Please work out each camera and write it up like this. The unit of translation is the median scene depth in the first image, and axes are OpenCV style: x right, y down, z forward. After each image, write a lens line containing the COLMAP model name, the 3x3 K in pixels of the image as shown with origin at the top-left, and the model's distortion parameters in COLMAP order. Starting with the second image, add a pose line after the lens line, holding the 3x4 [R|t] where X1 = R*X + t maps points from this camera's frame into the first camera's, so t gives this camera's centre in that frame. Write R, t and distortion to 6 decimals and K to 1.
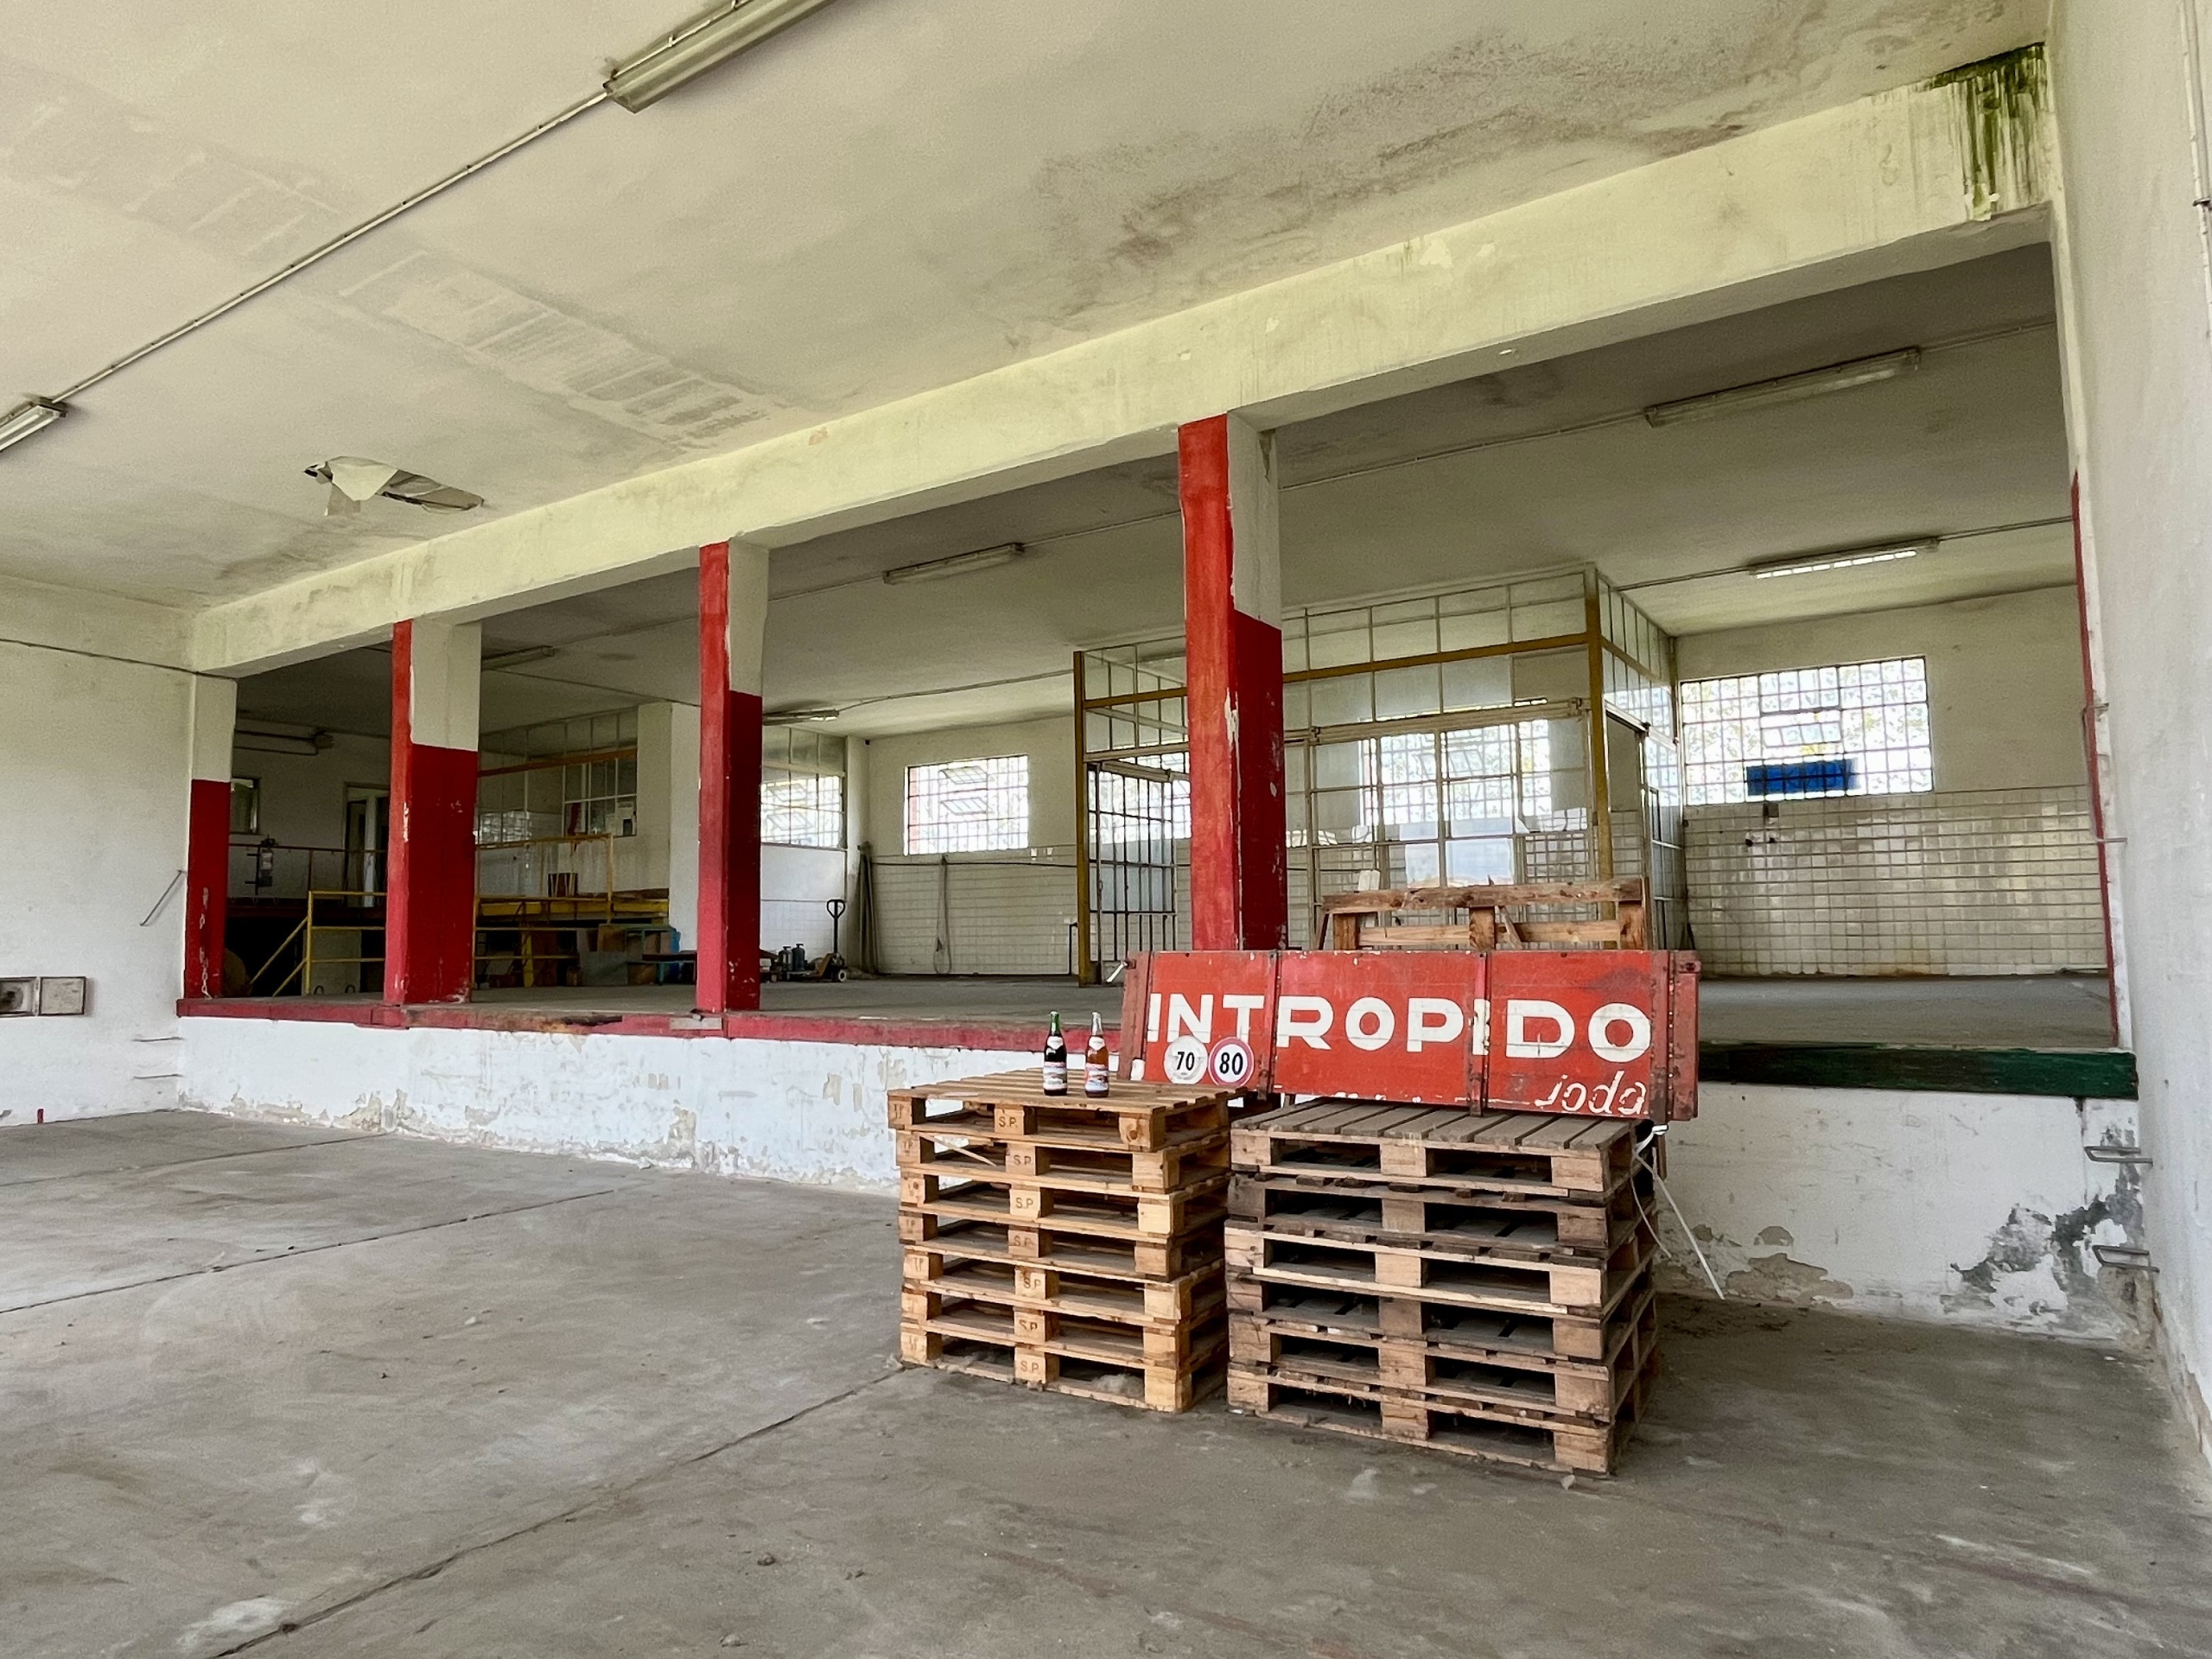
lens RADIAL K [[1322.5, 0, 1106.3], [0, 1322.5, 832.3], [0, 0, 1]] dist [-0.005253, -0.001001]
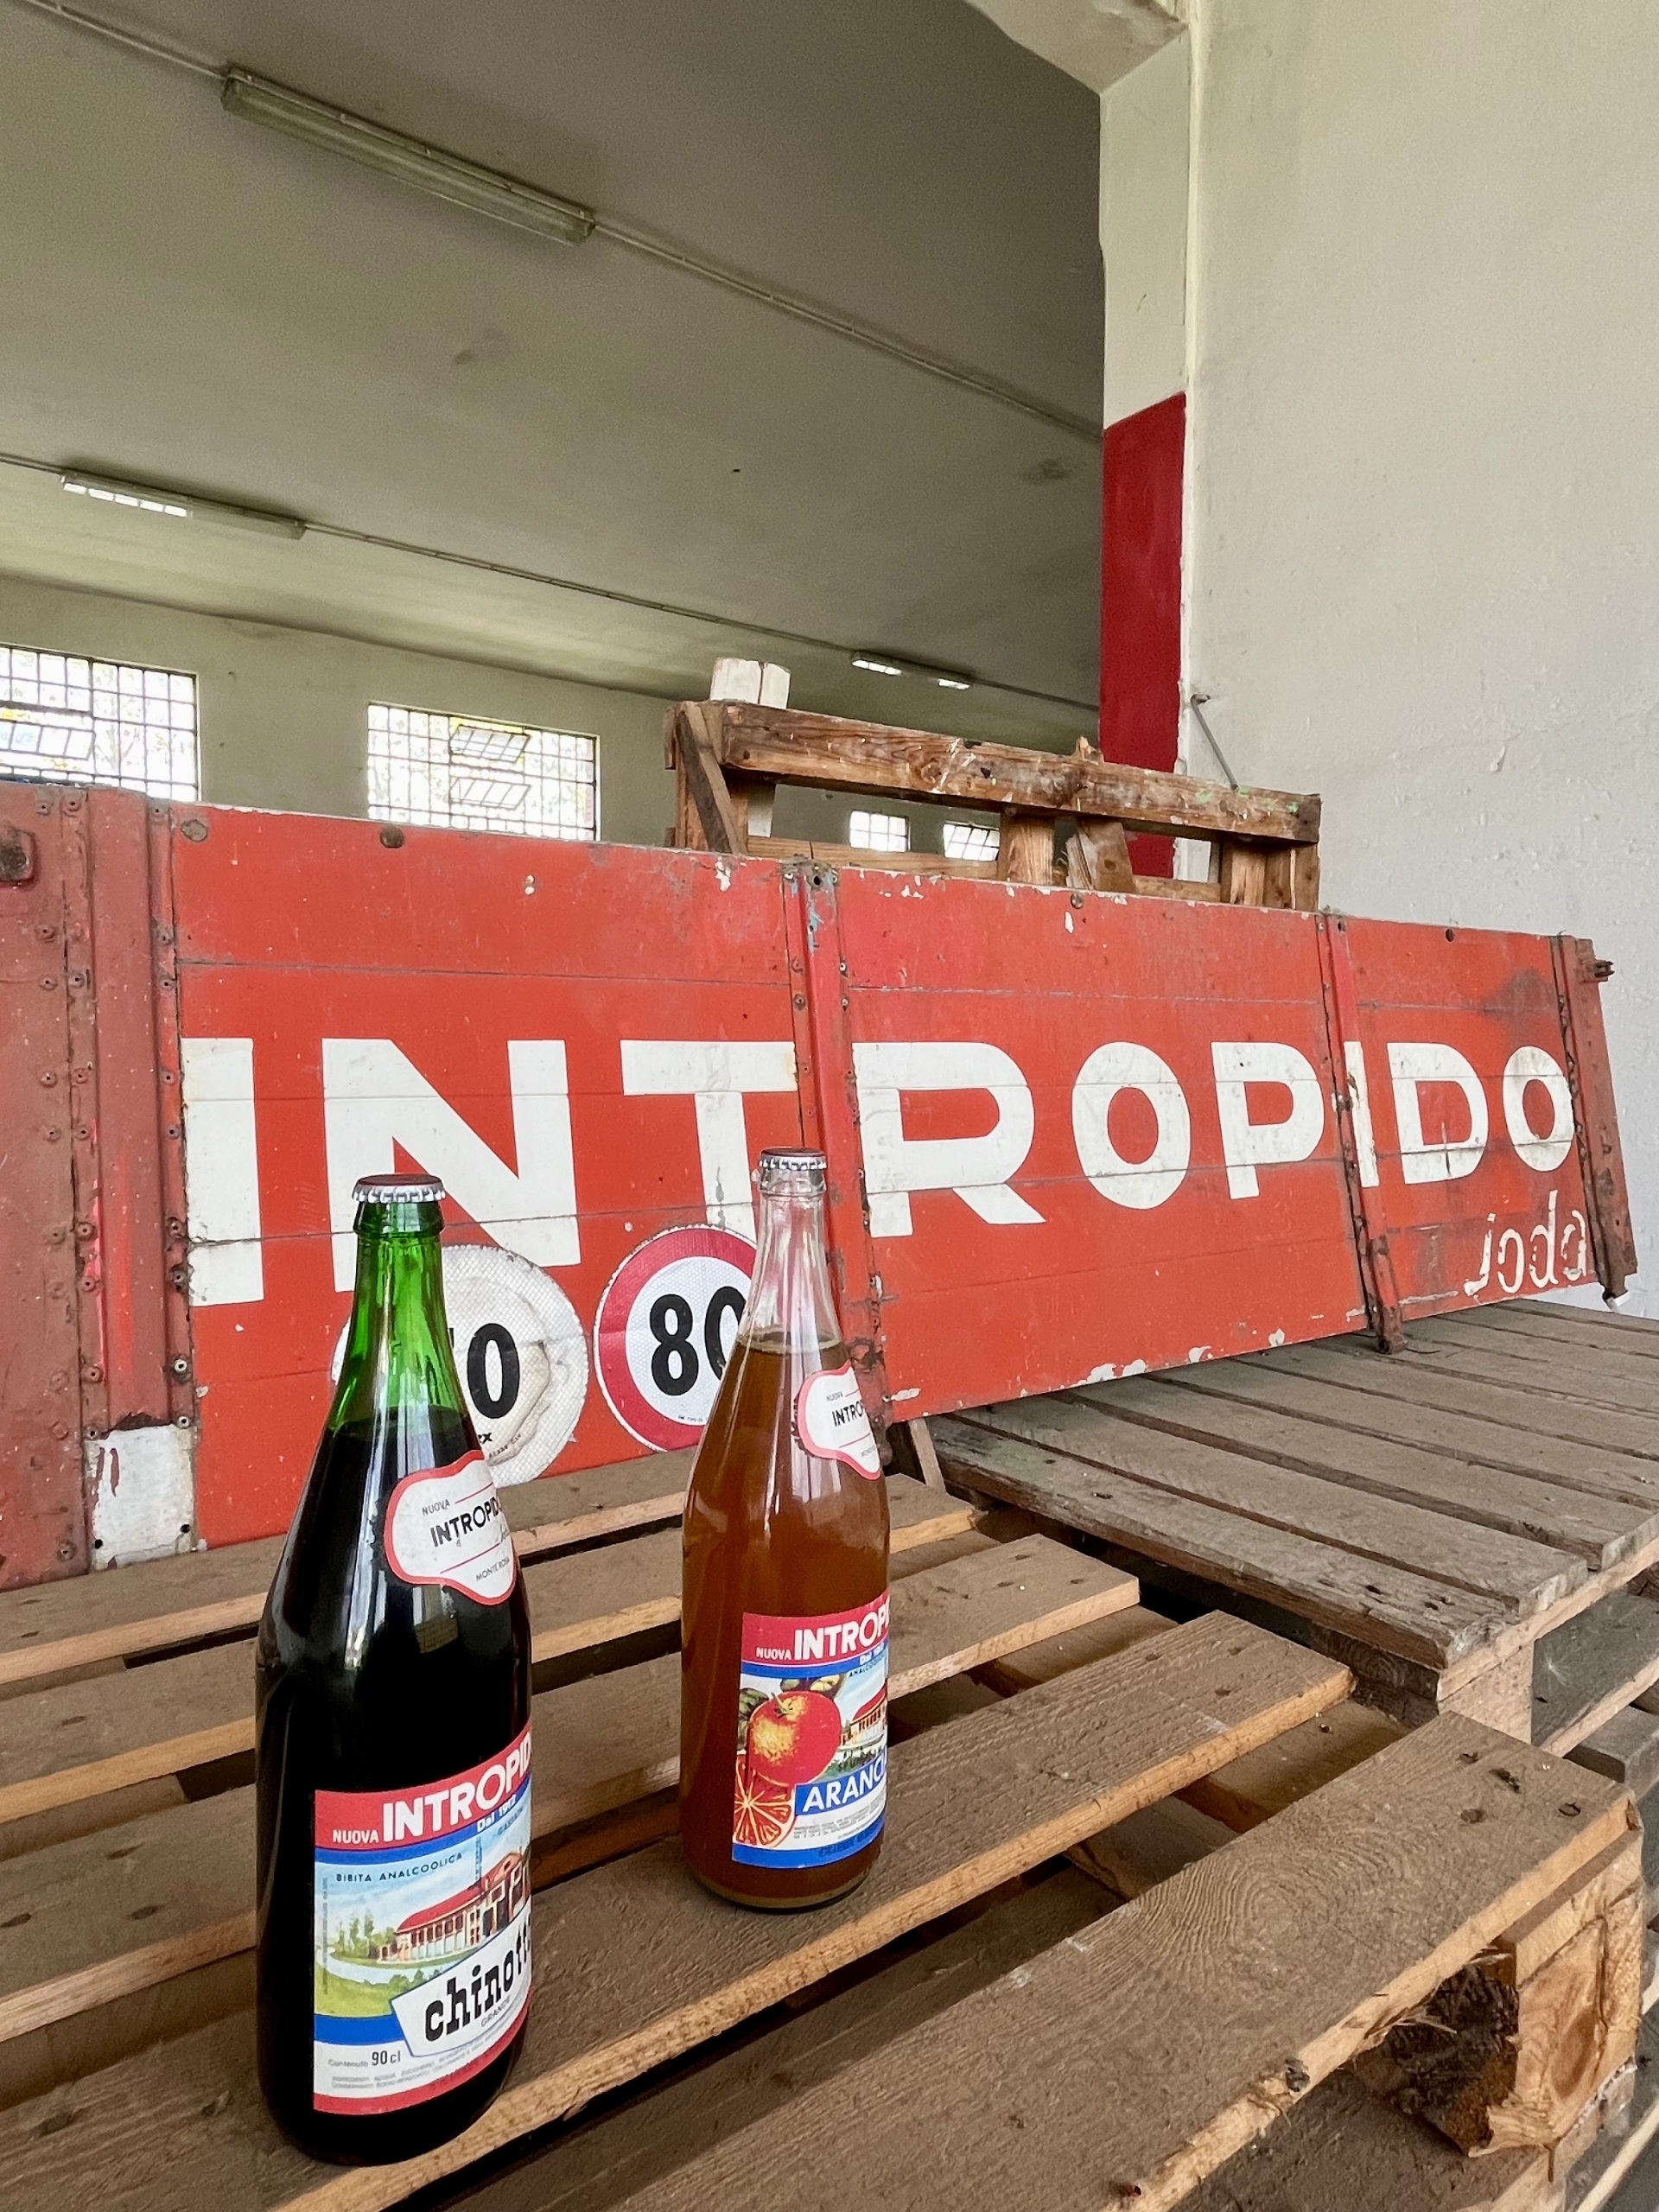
lens RADIAL K [[1322.5, 0, 833.6], [0, 1322.5, 1105.0], [0, 0, 1]] dist [-0.005253, -0.001001]
pose [[0.335341, -0.037432, 0.941353, -0.056990], [-0.087415, 0.993663, 0.070652, 0.062322], [-0.938032, -0.105981, 0.329944, 0.482859]]
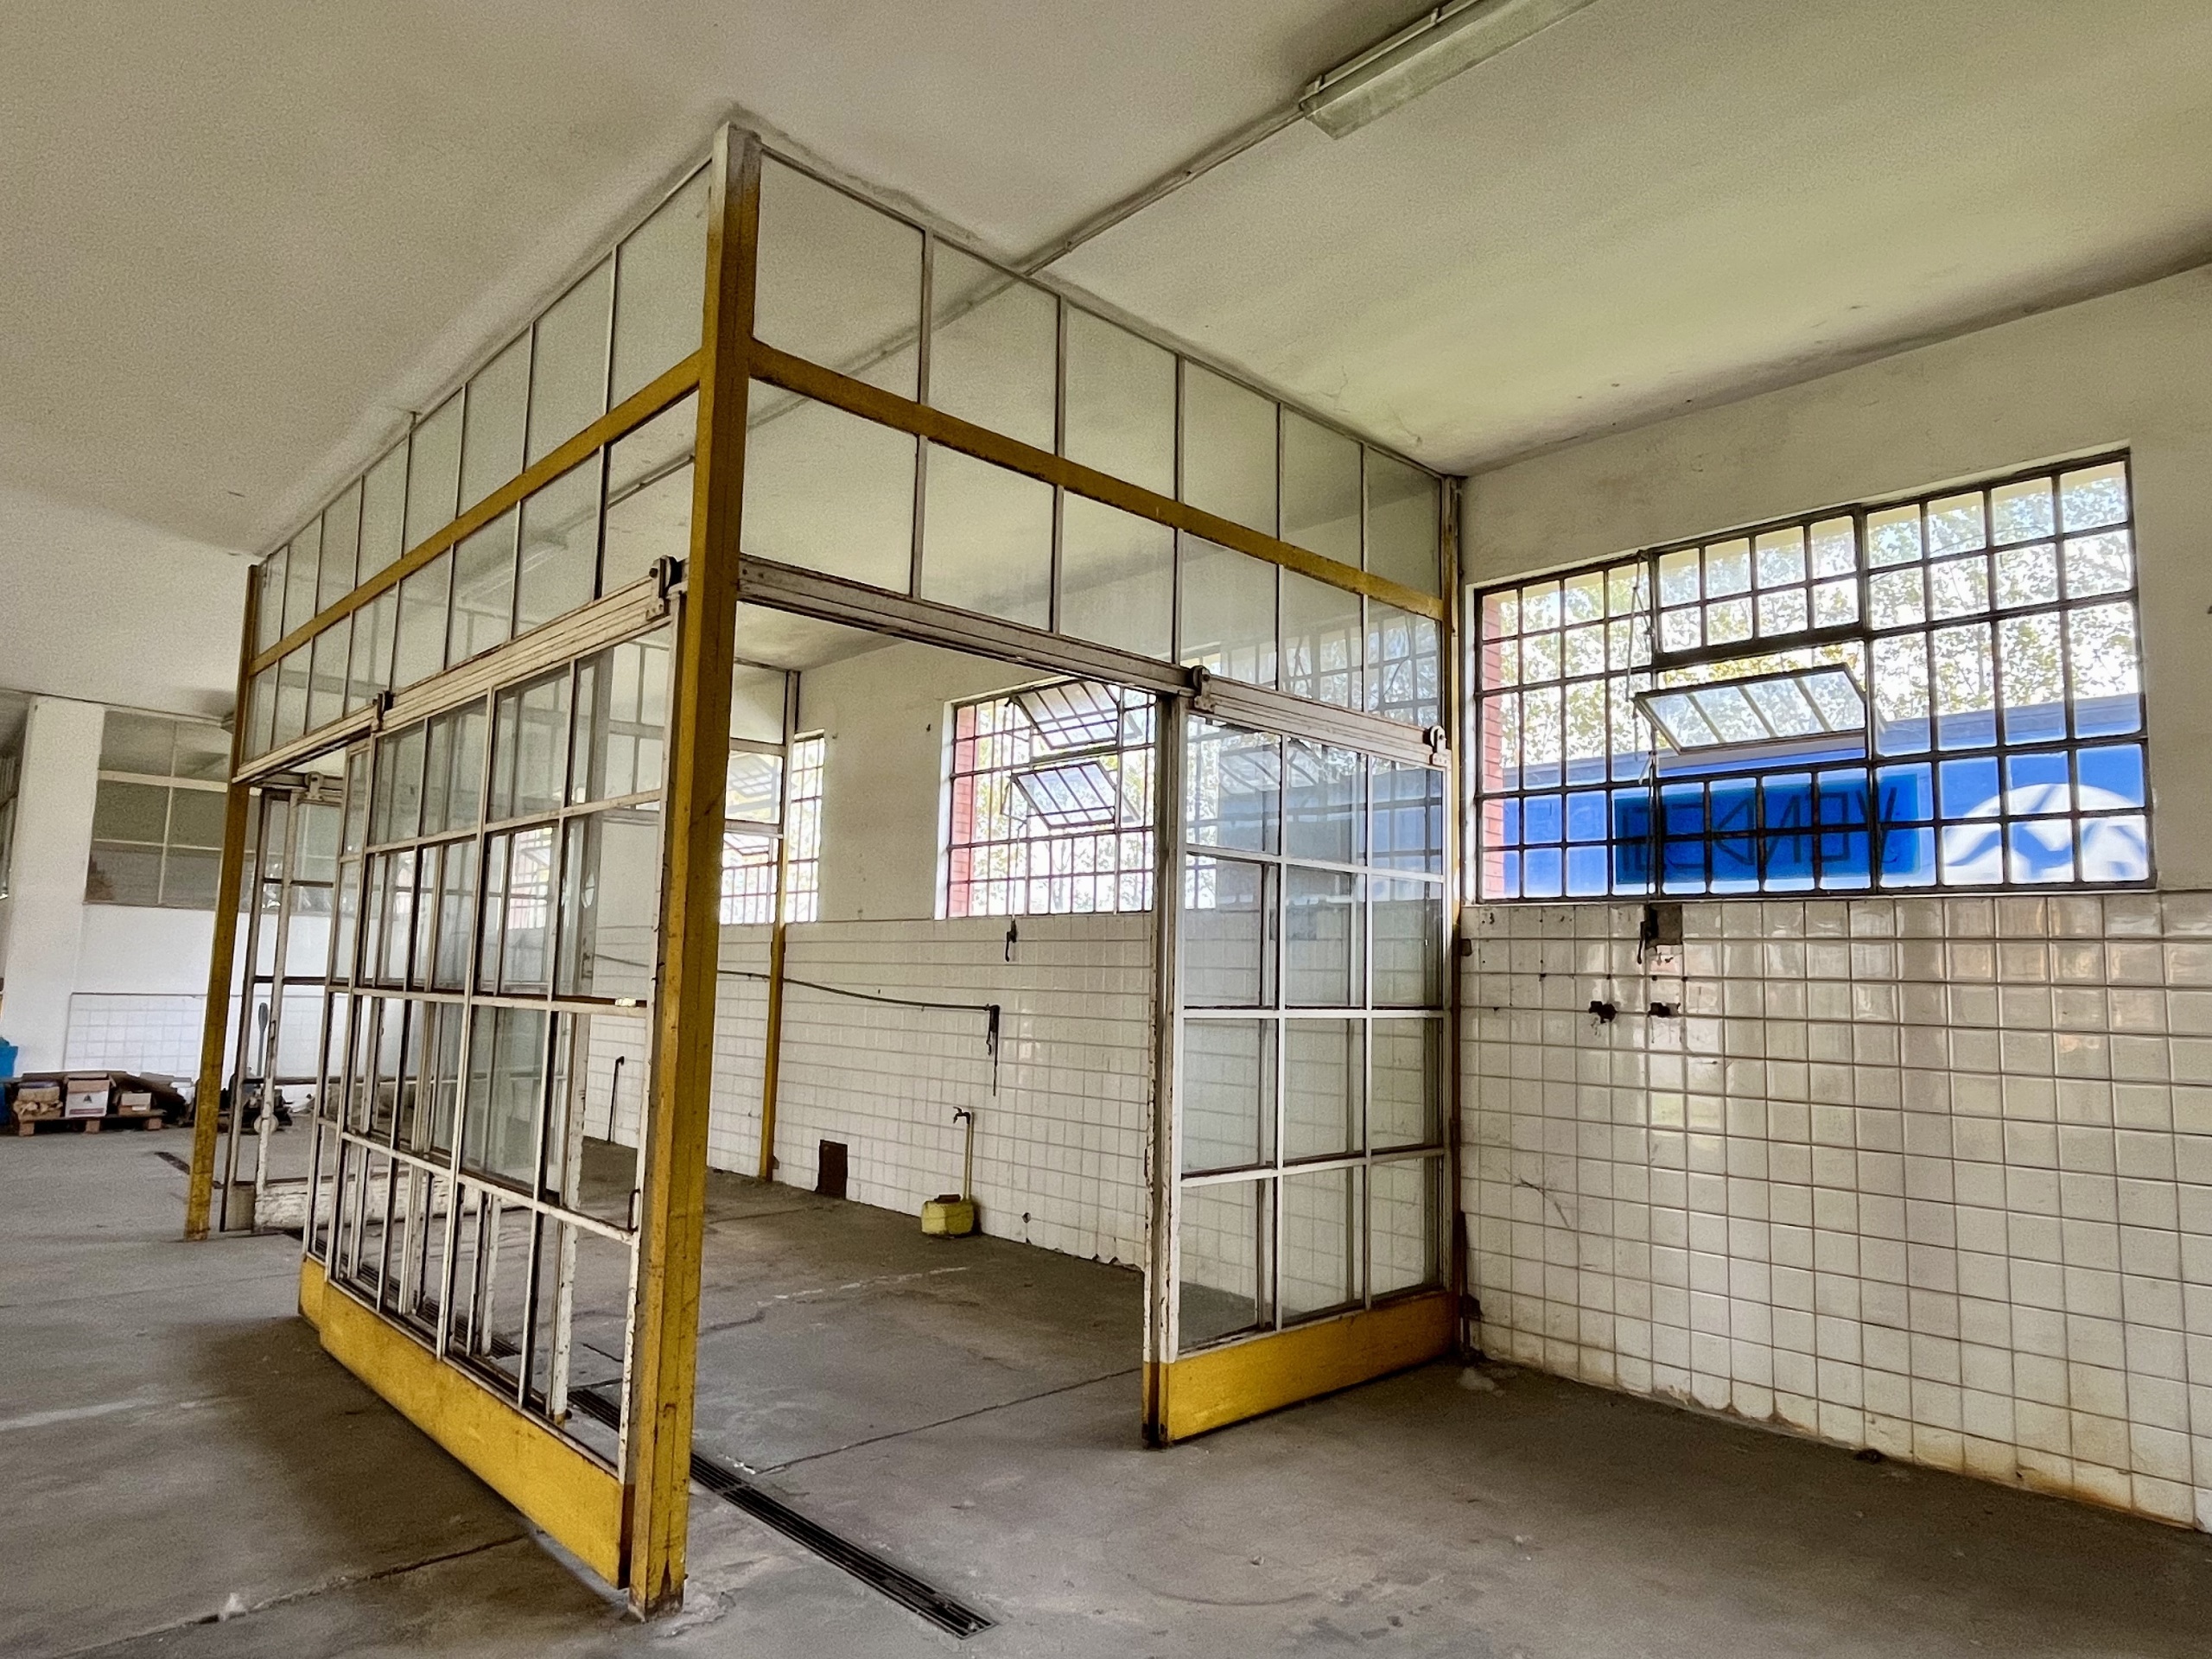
lens RADIAL K [[1322.5, 0, 1096.8], [0, 1322.5, 829.6], [0, 0, 1]] dist [-0.005253, -0.001001]
pose [[0.972739, 0.011914, -0.231598, 0.688066], [-0.019149, 0.999396, -0.029016, -0.045697], [0.231112, 0.032660, 0.972379, 0.970894]]
